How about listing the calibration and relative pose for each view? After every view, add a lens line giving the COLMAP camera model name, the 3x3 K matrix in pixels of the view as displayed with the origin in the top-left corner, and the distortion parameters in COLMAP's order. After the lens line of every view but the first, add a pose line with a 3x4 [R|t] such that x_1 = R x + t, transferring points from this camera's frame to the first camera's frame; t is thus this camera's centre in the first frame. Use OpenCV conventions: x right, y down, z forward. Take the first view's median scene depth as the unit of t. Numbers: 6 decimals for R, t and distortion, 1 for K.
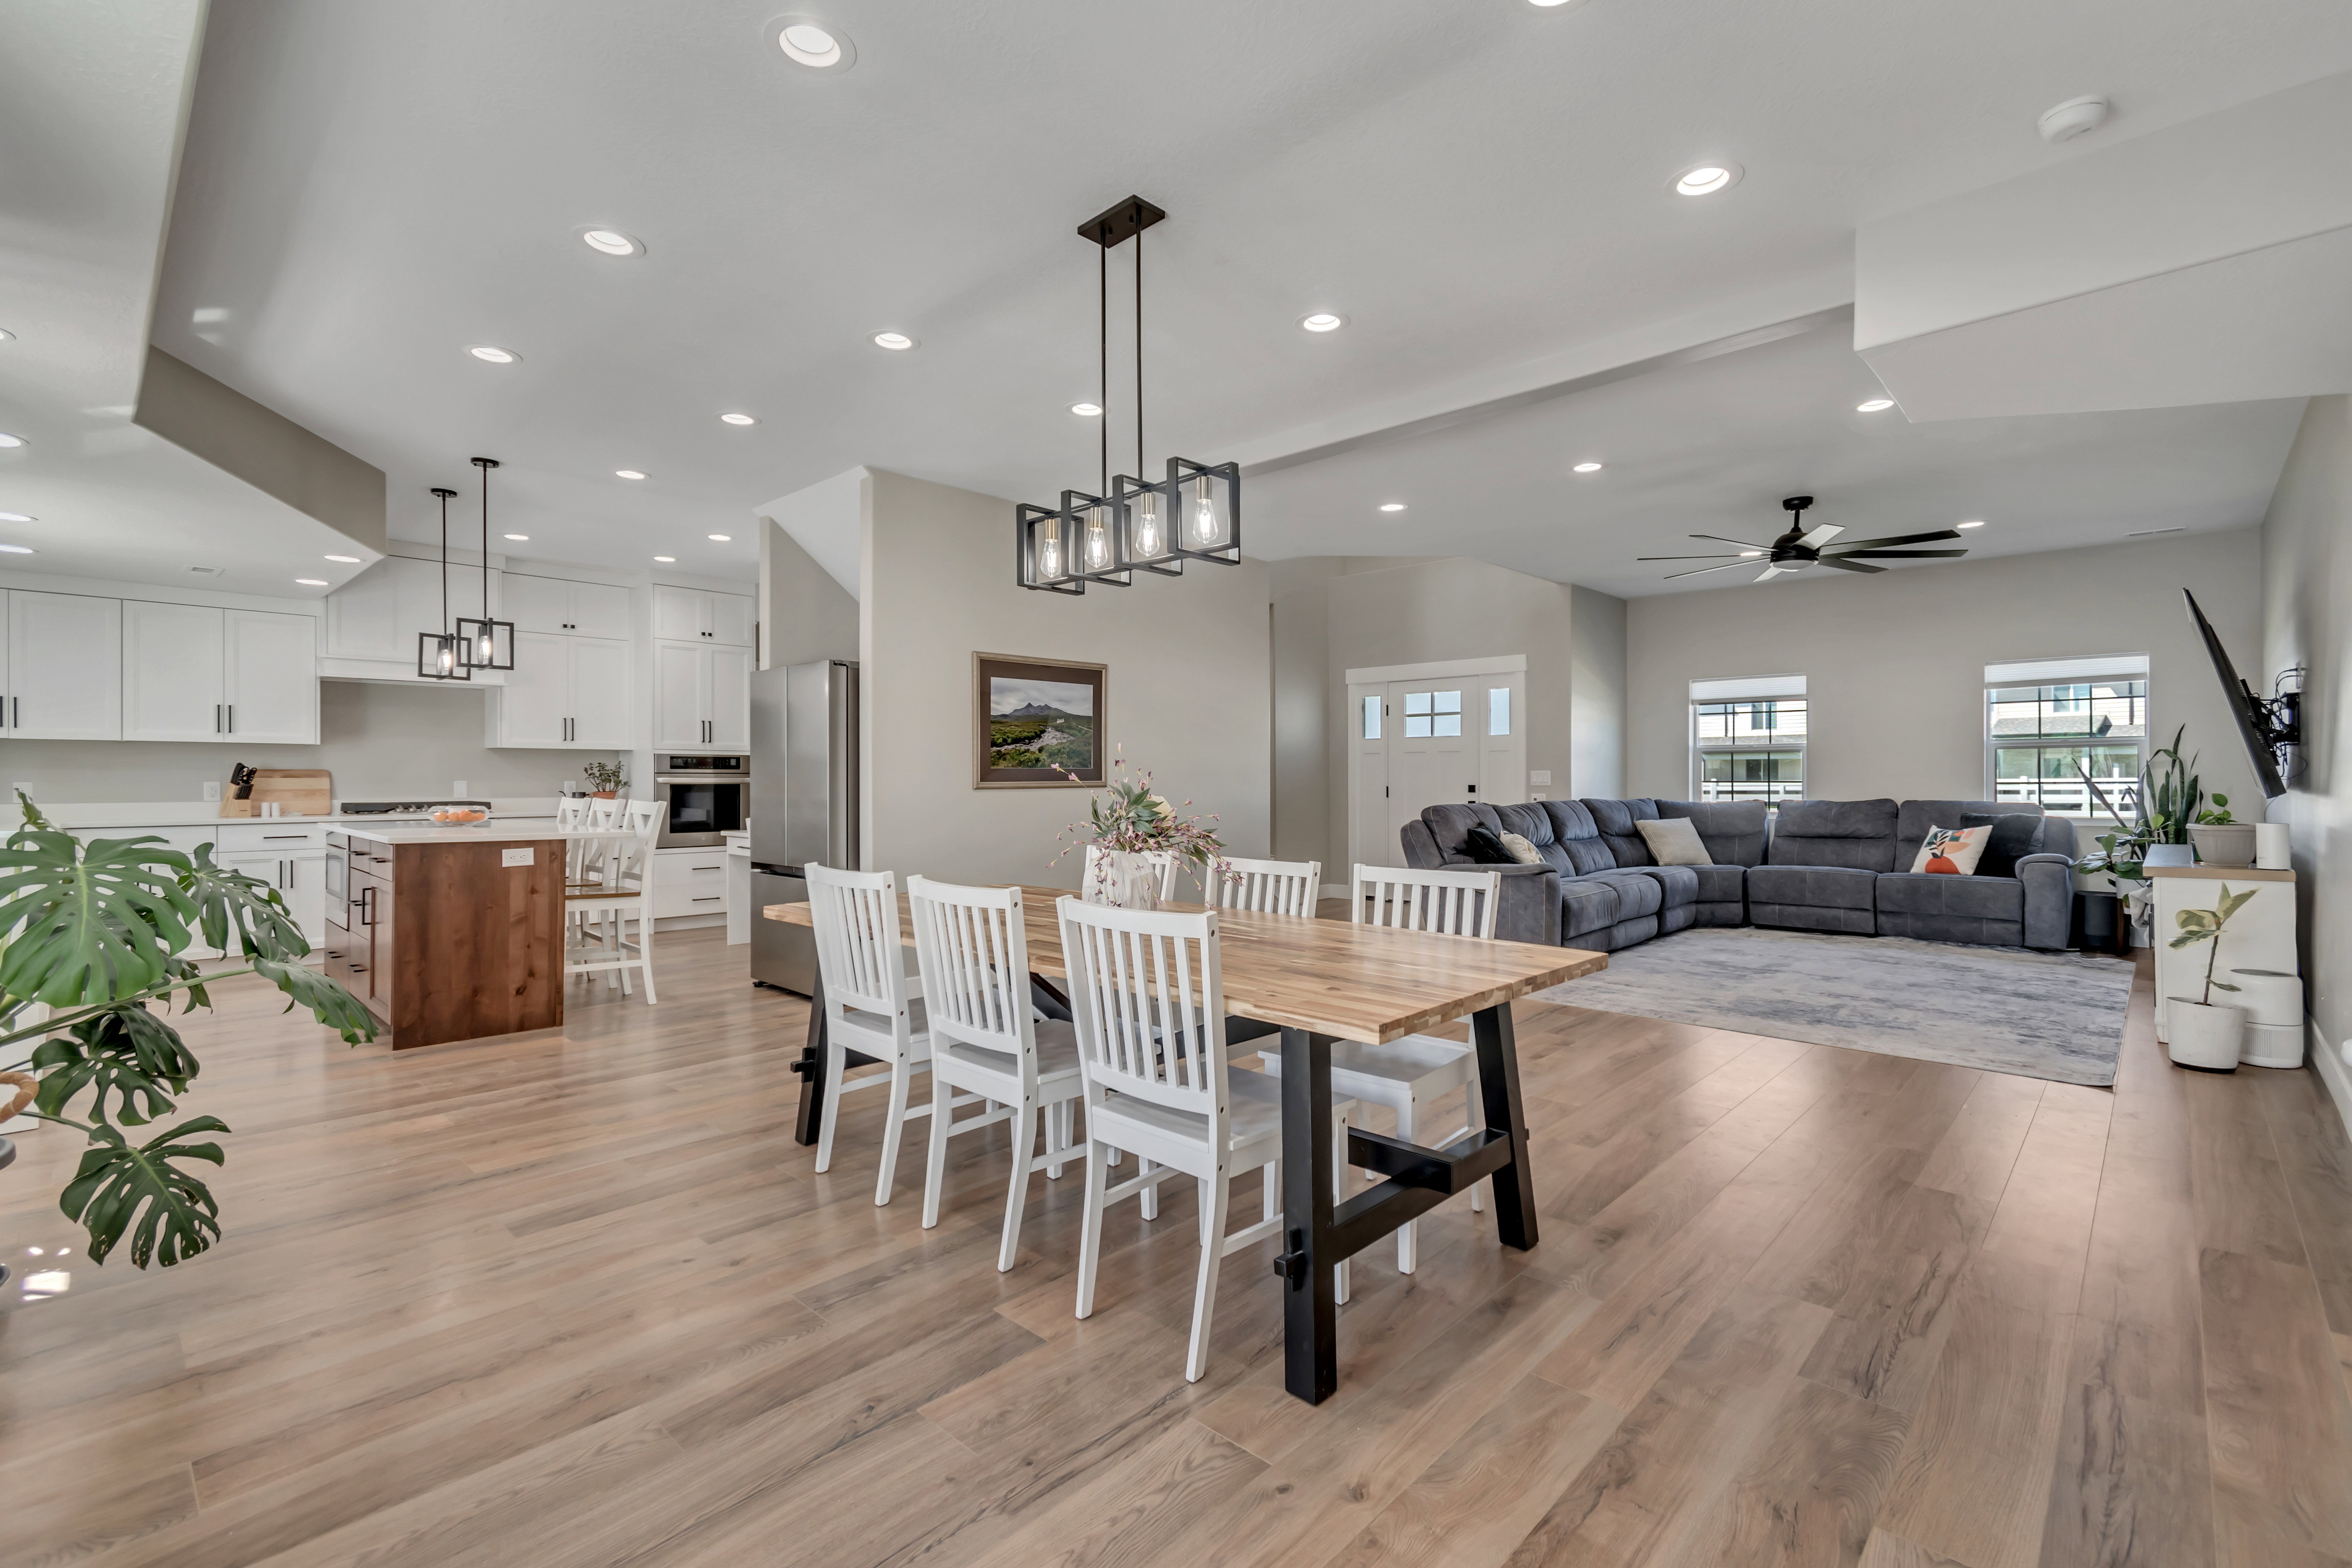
lens RADIAL K [[1050.0, 0, 1176.0], [0, 1050.0, 784.0], [0, 0, 1]] dist [0.007563, -0.000235]
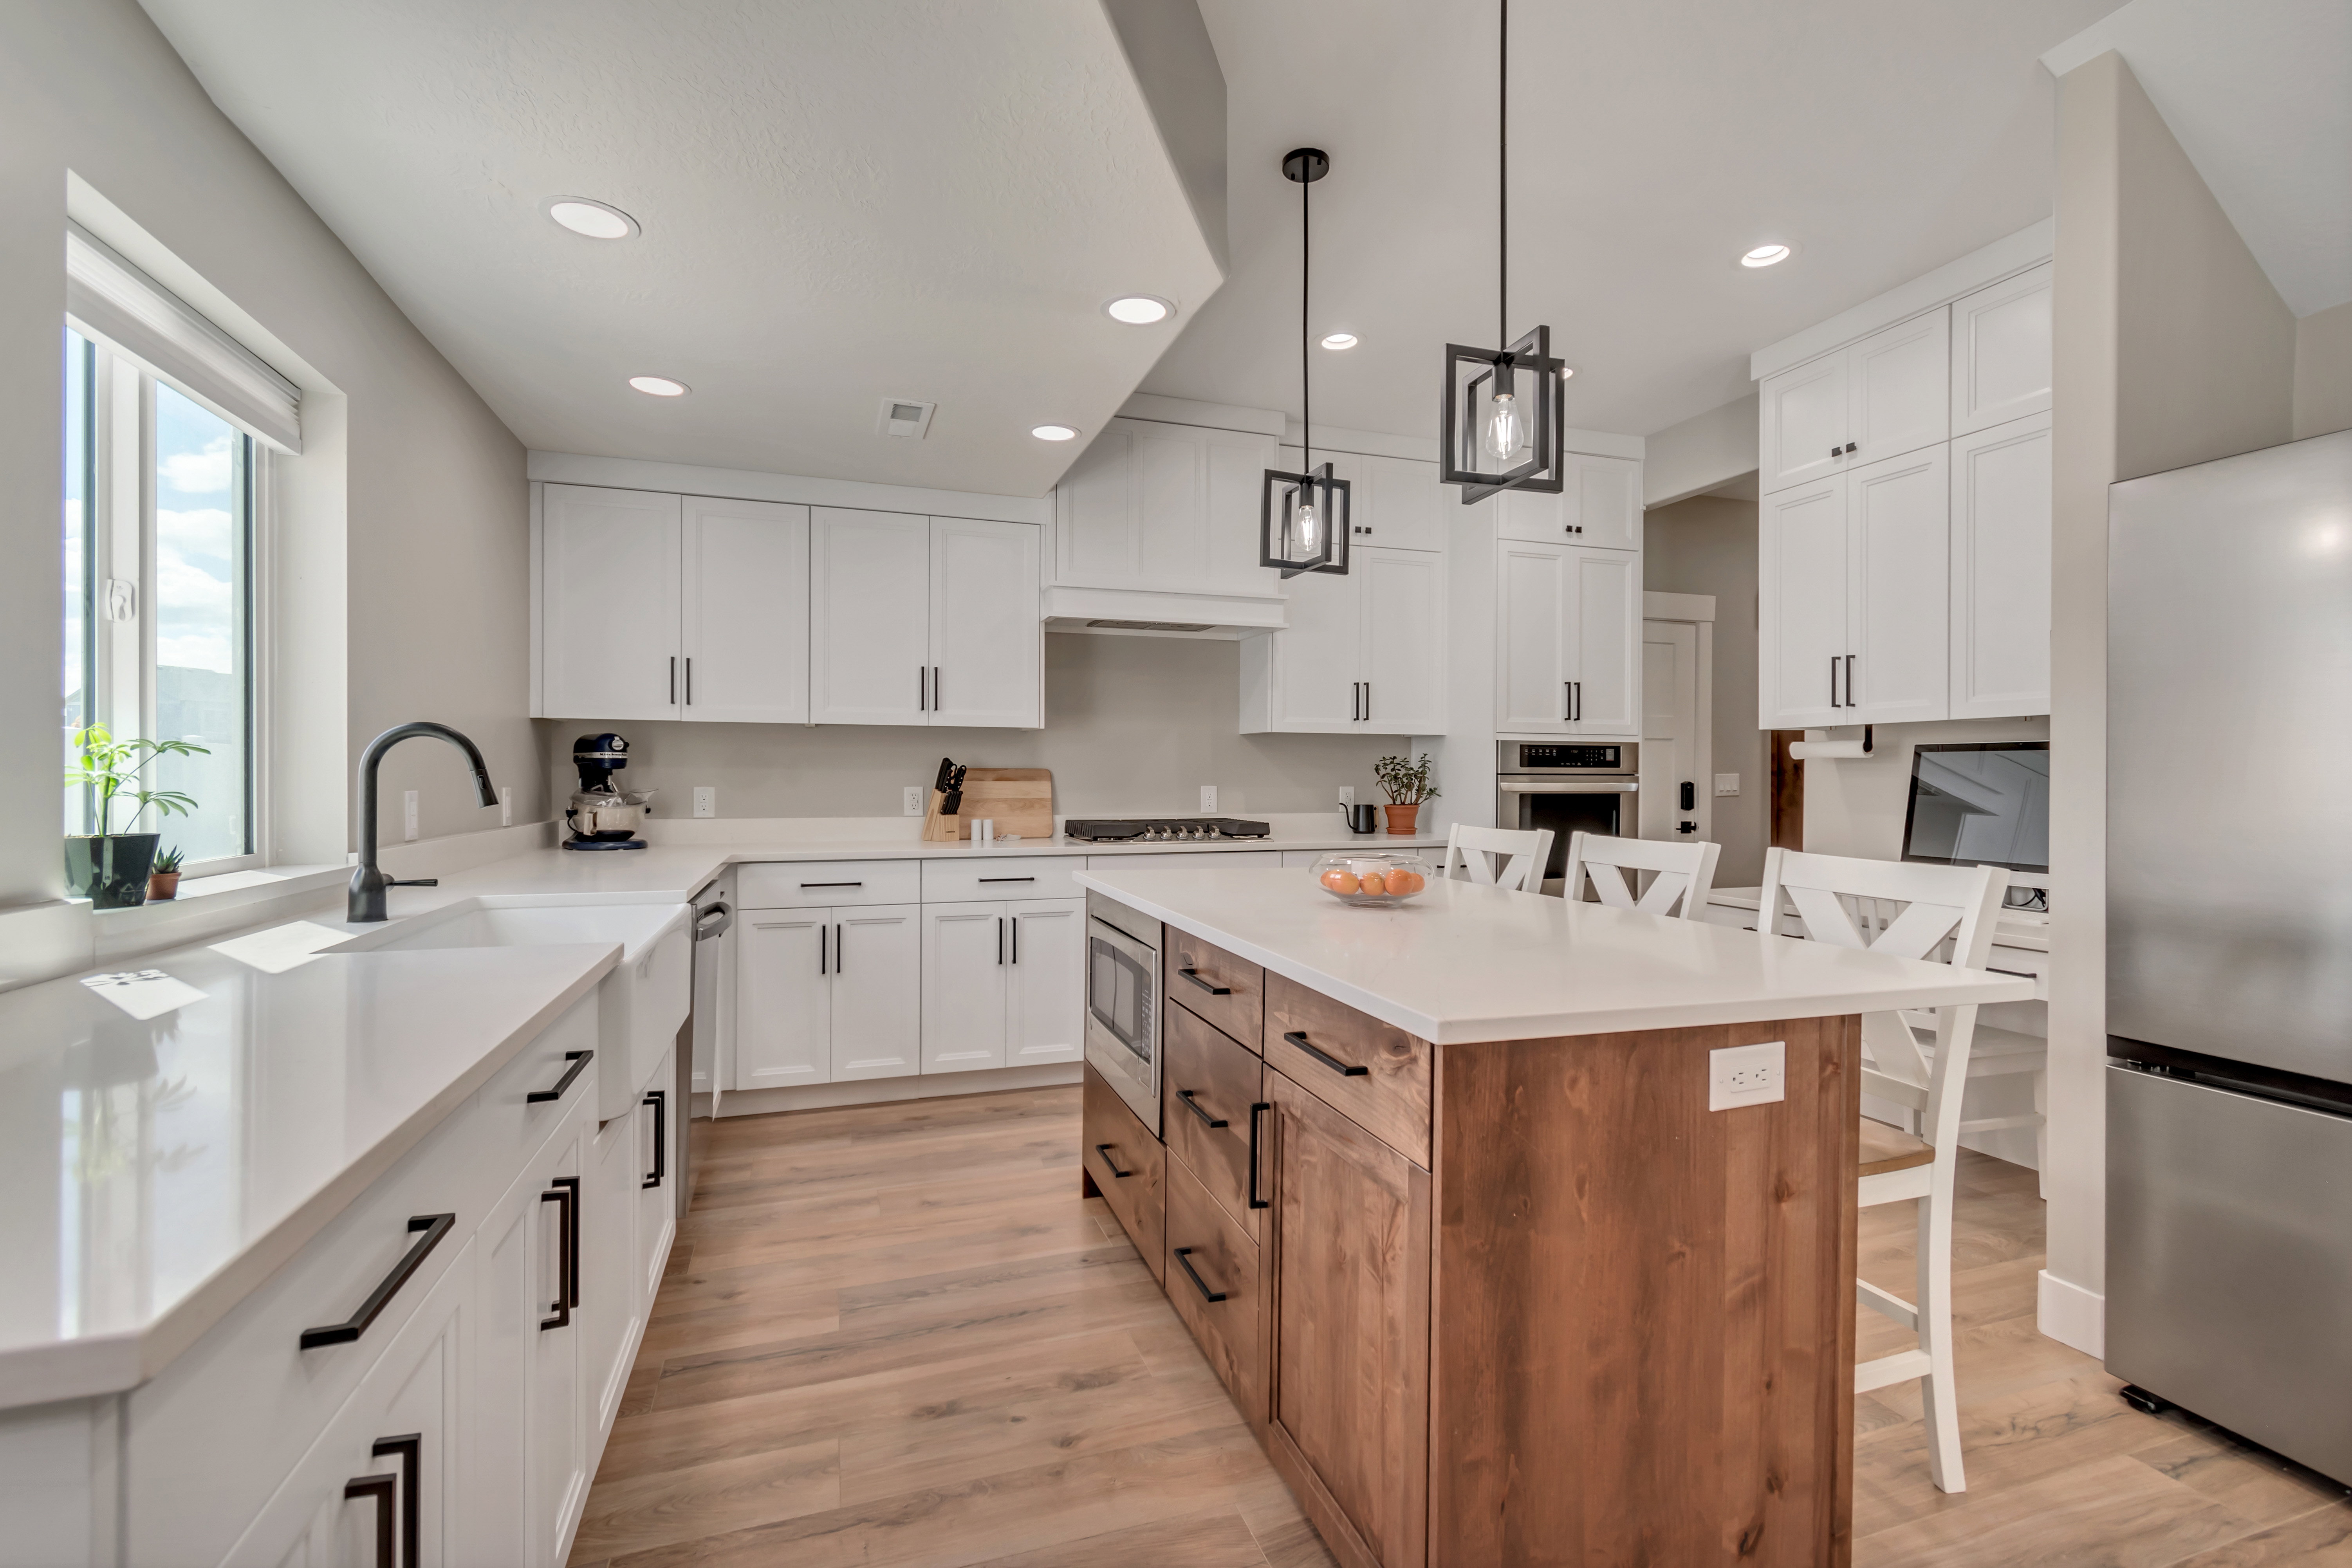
lens RADIAL K [[1051.3, 0, 1176.0], [0, 1051.3, 784.0], [0, 0, 1]] dist [0.001910, 0.000151]
pose [[0.884570, 0.007073, -0.466354, -0.464135], [-0.006492, 0.999975, 0.002853, -0.006866], [0.466363, 0.000504, 0.884594, 0.498794]]
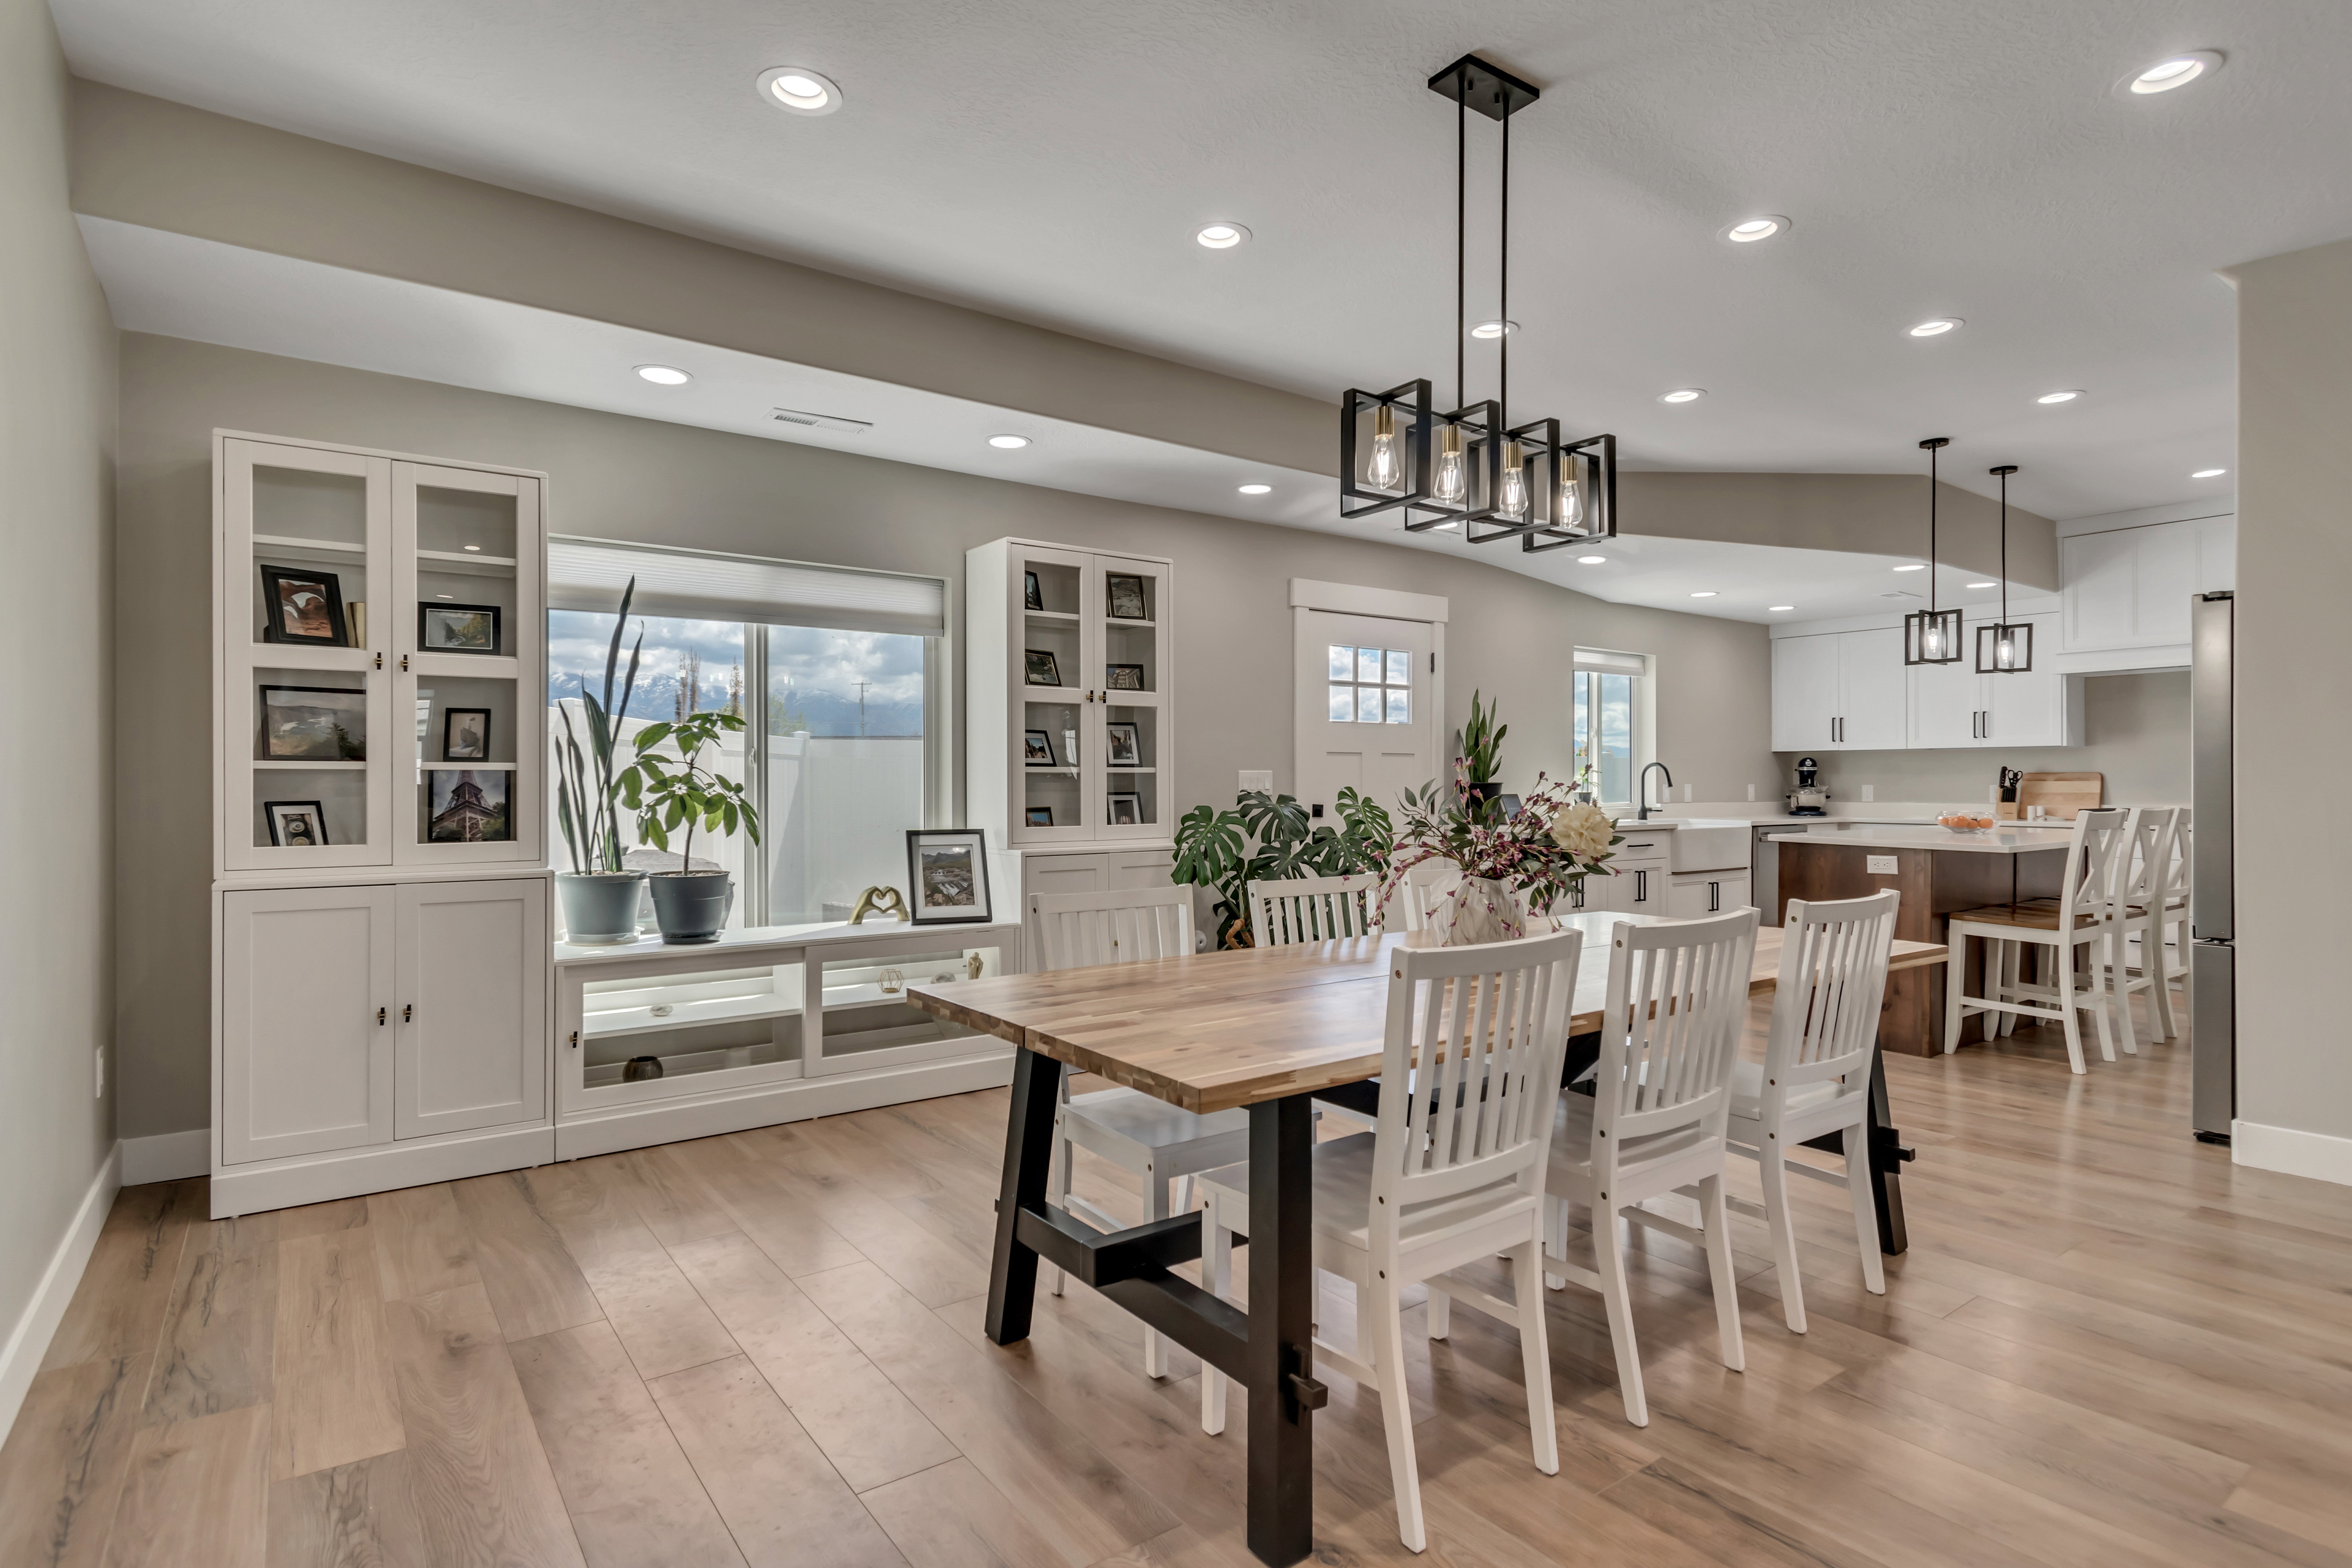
lens RADIAL K [[1195.0, 0, 1176.0], [0, 1195.0, 784.0], [0, 0, 1]] dist [0.003318, 0.000772]
pose [[-0.183628, 0.002882, -0.982992, 0.404881], [-0.005080, 0.999980, 0.003881, -0.003297], [0.982983, 0.005707, -0.183609, 0.422220]]
